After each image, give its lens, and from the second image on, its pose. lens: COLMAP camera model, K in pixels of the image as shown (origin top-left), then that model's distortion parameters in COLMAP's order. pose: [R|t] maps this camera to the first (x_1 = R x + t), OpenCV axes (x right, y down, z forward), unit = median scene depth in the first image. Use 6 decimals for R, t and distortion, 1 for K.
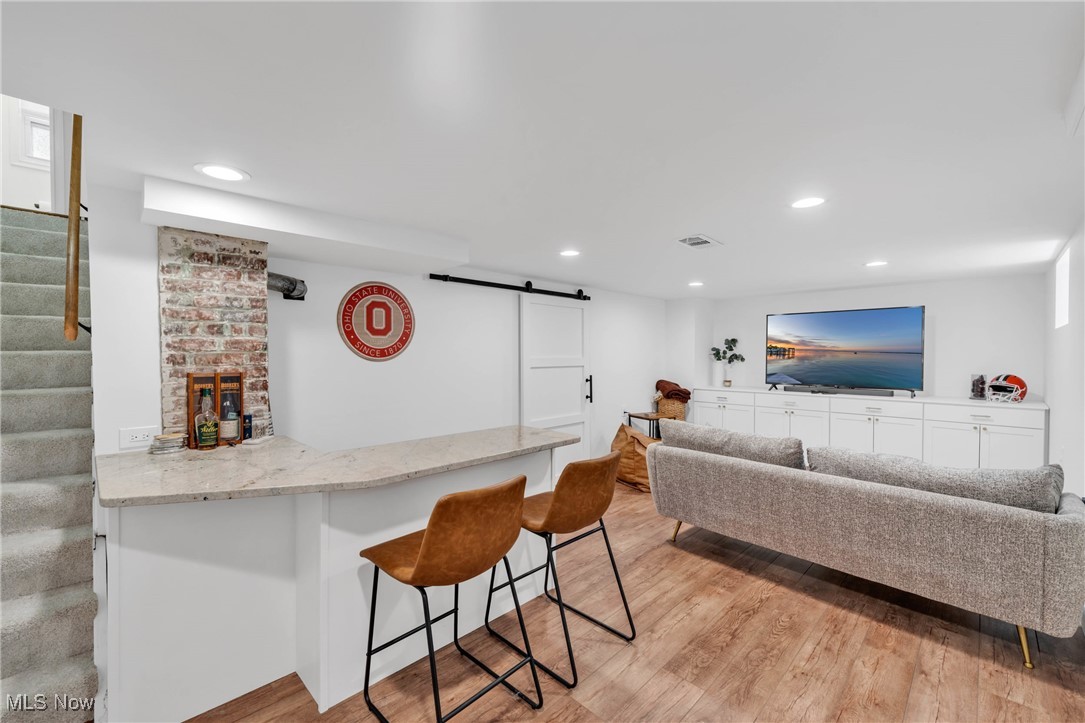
lens RADIAL K [[448.4, 0, 549.8], [0, 448.4, 357.6], [0, 0, 1]] dist [0.002583, -0.001629]
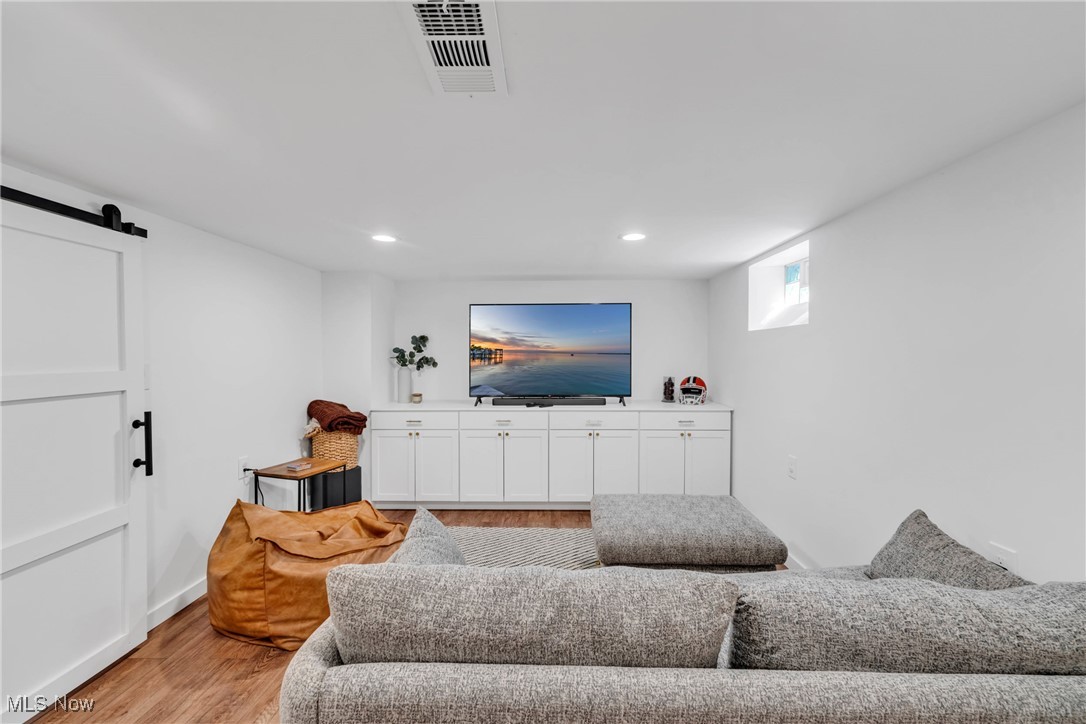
lens RADIAL K [[448.9, 0, 535.2], [0, 448.9, 355.2], [0, 0, 1]] dist [0.002583, -0.001629]
pose [[0.750753, -0.005705, 0.660558, 0.085932], [0.010160, 0.999944, -0.002910, -0.008873], [-0.660504, 0.008896, 0.750769, 0.433710]]
